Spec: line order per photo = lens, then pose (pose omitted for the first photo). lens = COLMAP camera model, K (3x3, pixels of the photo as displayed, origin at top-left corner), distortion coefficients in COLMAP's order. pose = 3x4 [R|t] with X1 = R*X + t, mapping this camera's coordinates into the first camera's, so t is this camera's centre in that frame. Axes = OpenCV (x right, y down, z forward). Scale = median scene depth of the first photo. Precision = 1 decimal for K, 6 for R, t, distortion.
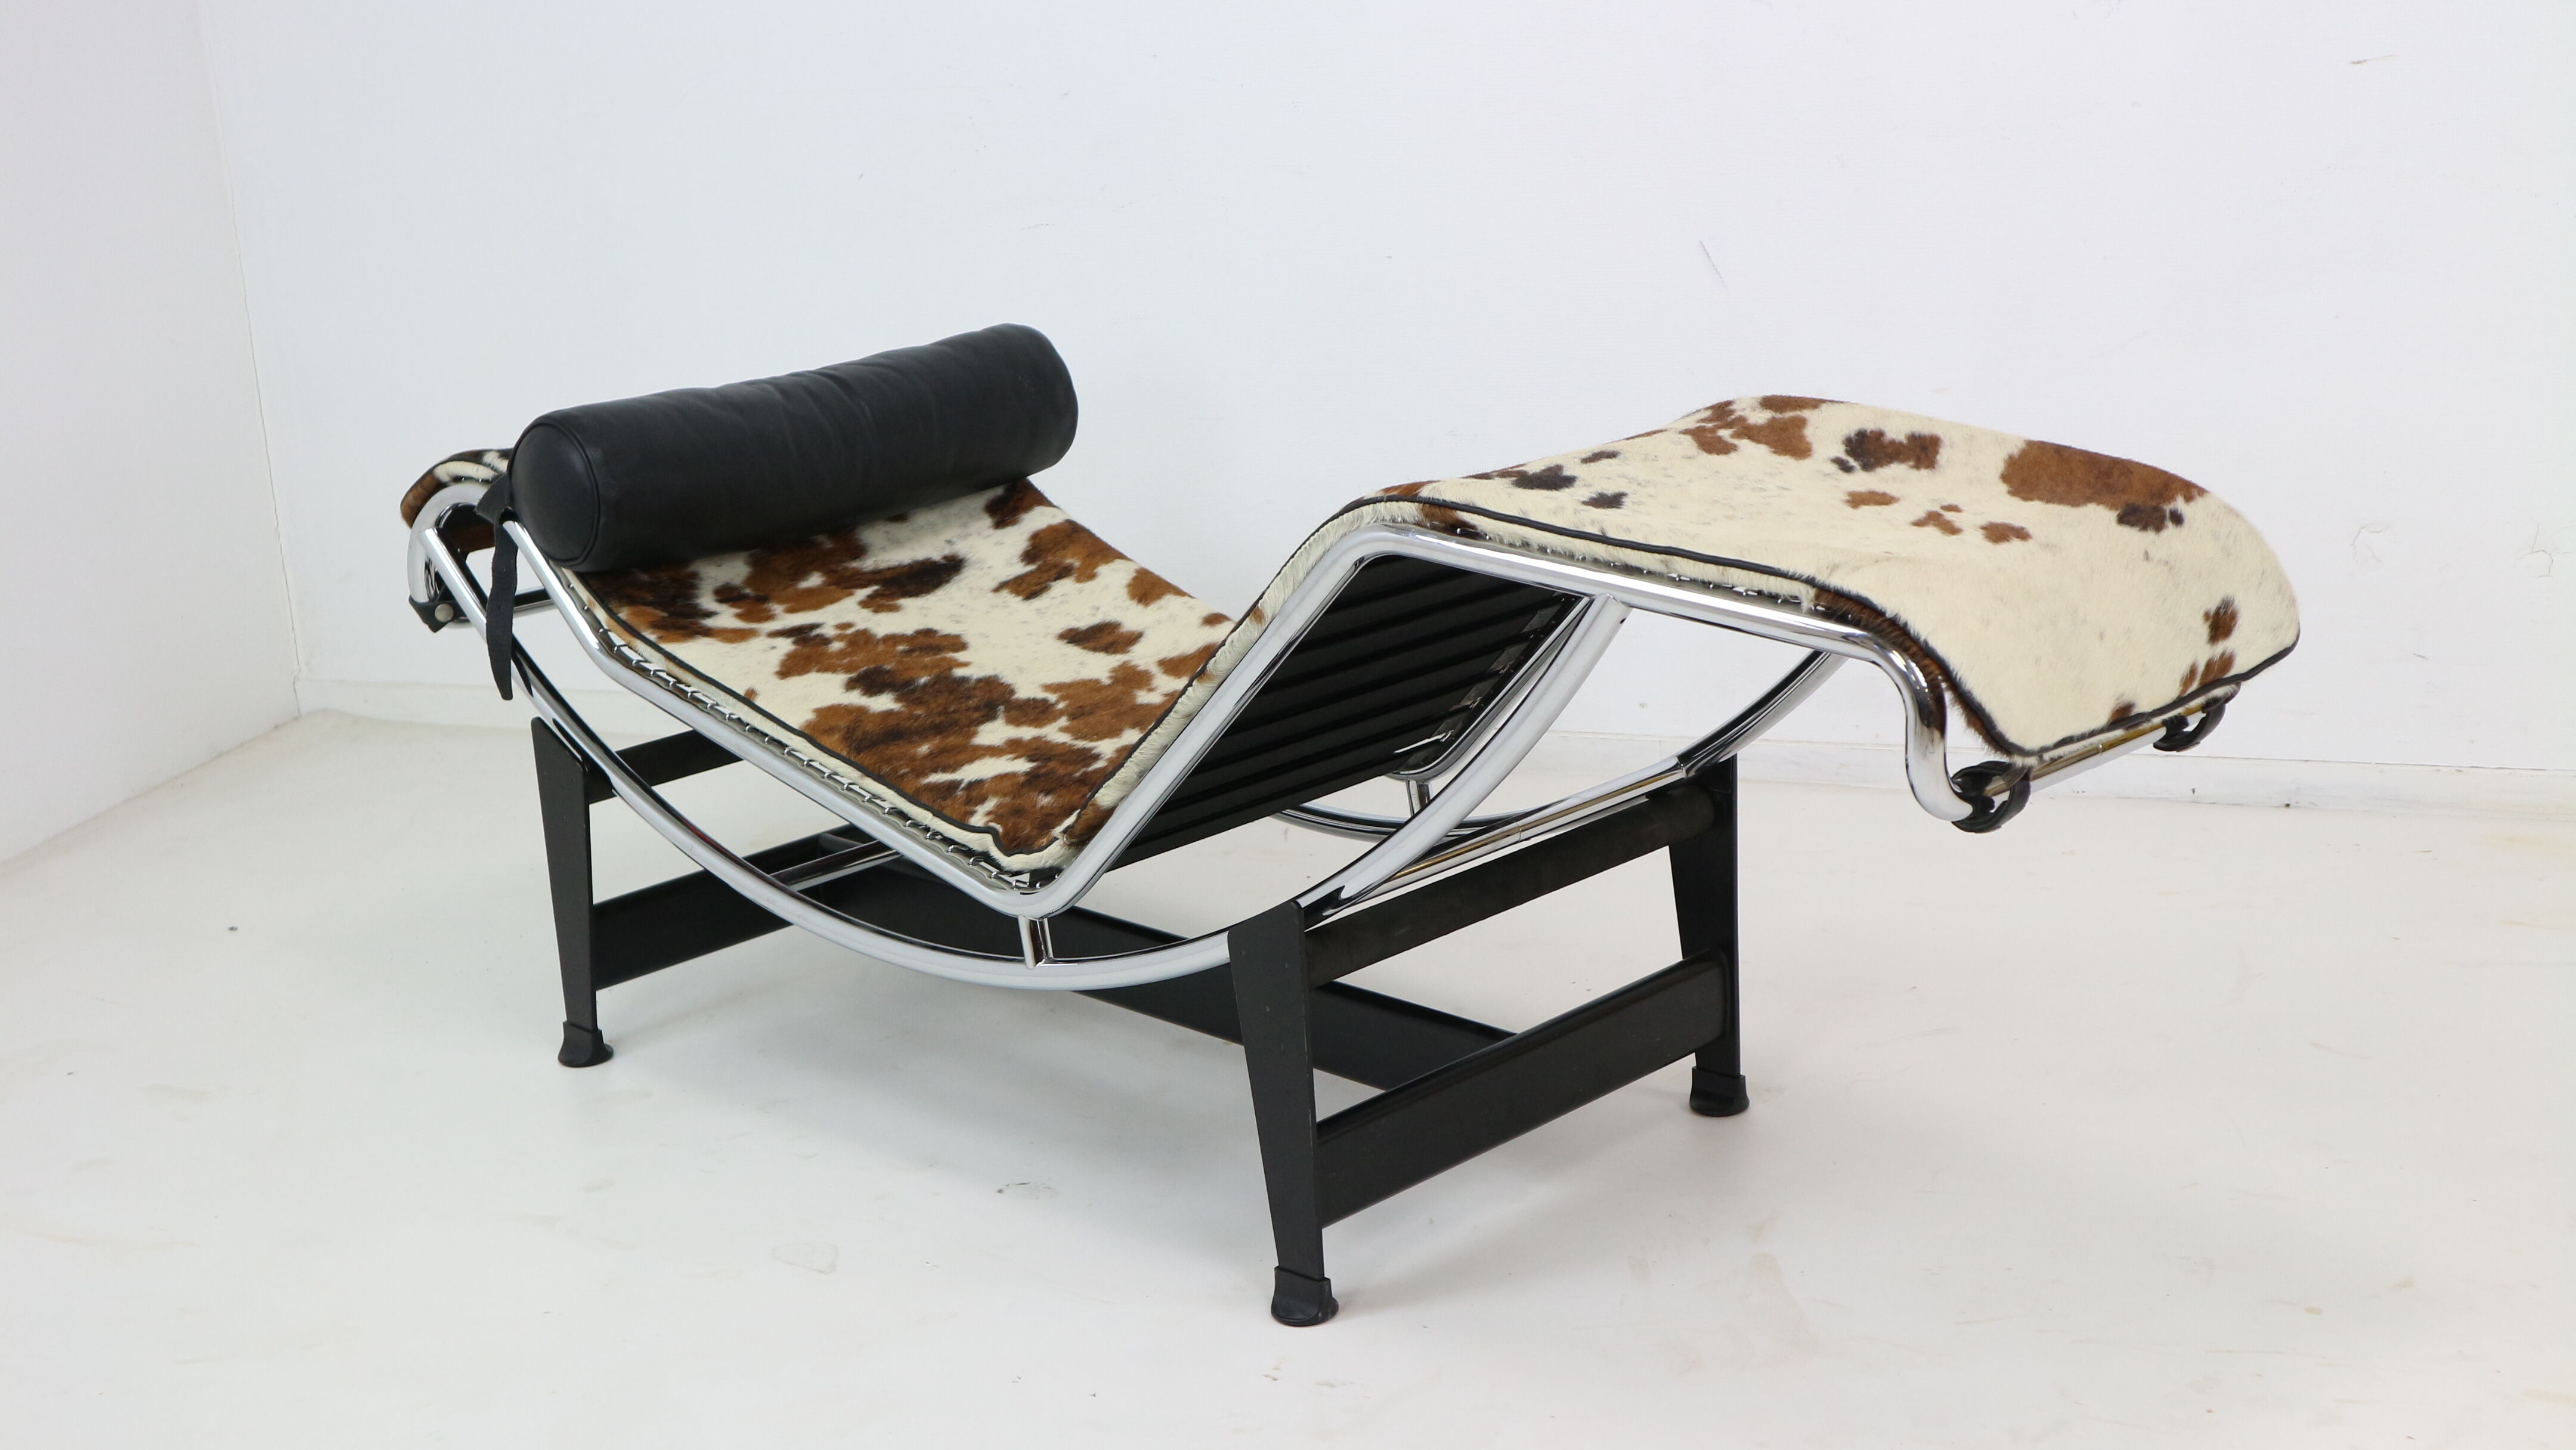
lens RADIAL K [[3400.3, 0, 1288.0], [0, 3400.3, 725.0], [0, 0, 1]] dist [-0.201563, -0.025570]
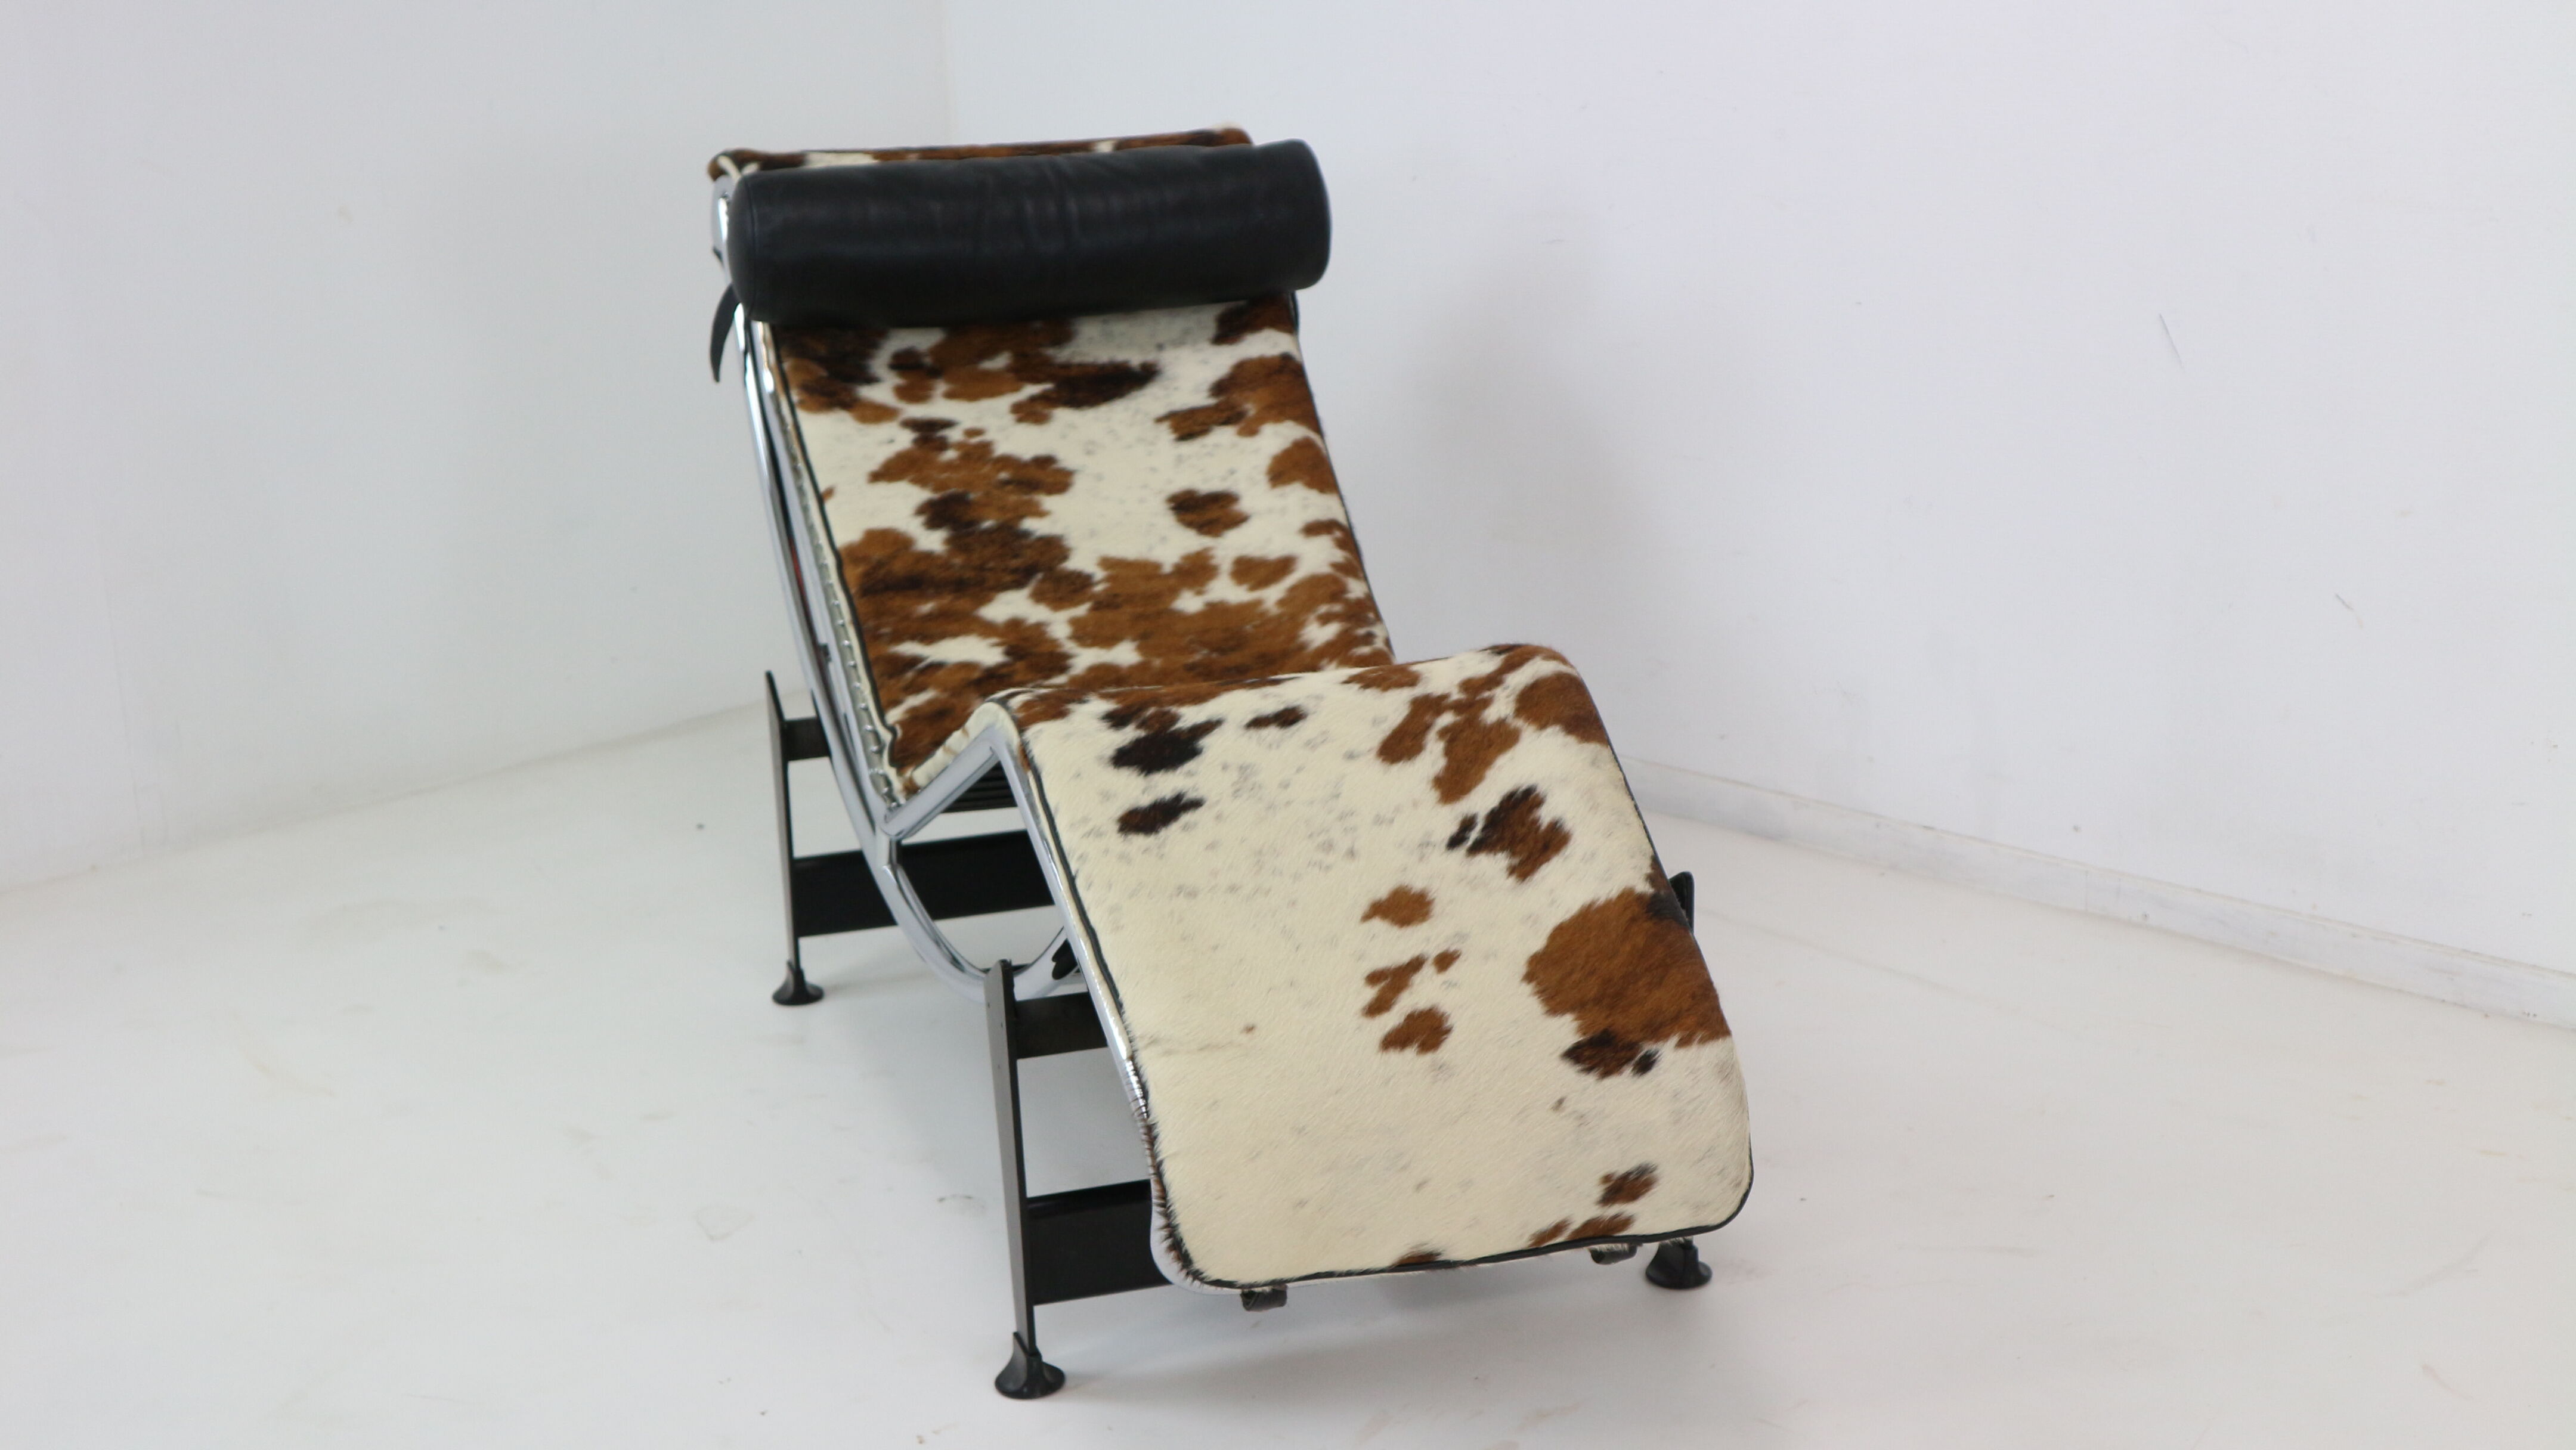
lens RADIAL K [[3400.3, 0, 1288.0], [0, 3400.3, 725.0], [0, 0, 1]] dist [-0.201563, -0.025570]
pose [[0.852963, 0.381468, -0.356281, 0.377198], [-0.241546, 0.893553, 0.378443, -0.382191], [0.462720, -0.236739, 0.854309, 0.107830]]
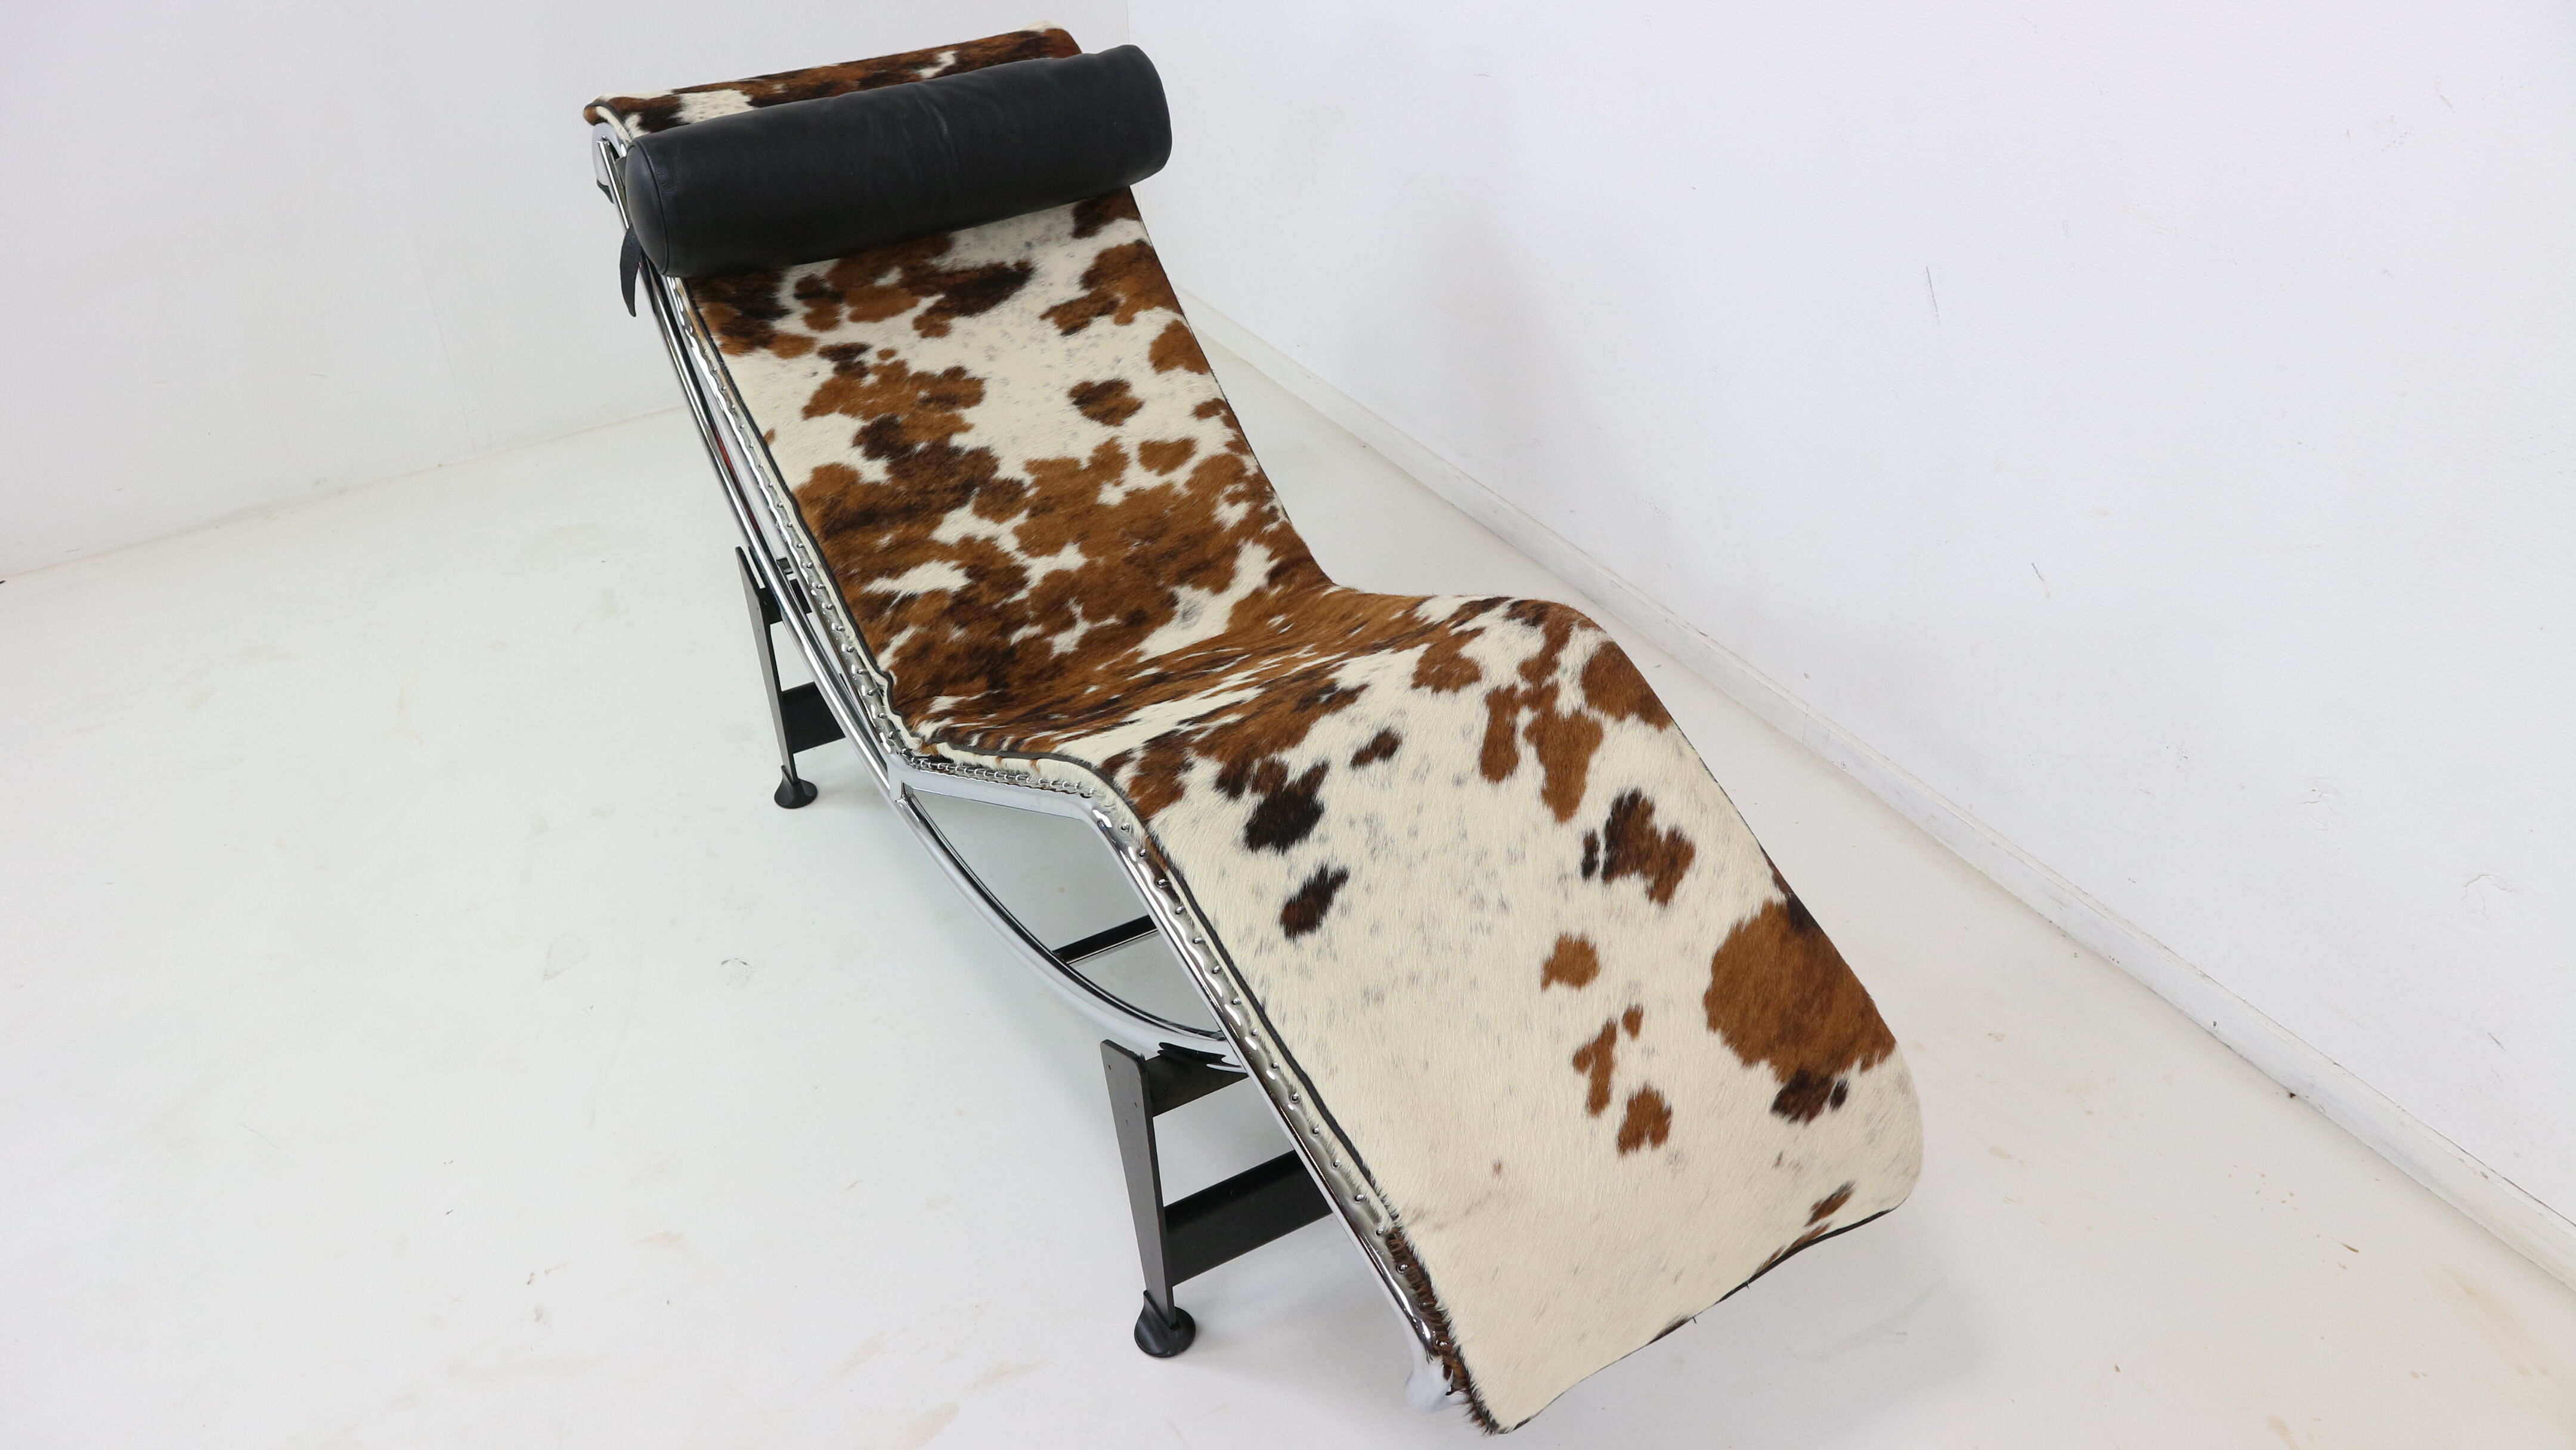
lens RADIAL K [[1981.9, 0, 1300.1], [0, 1981.9, 541.4], [0, 0, 1]] dist [-0.148707, -0.000129]
pose [[0.946095, 0.315423, -0.073568, 0.077734], [-0.243904, 0.843284, 0.478939, -0.342801], [0.213108, -0.435178, 0.874760, 0.407209]]
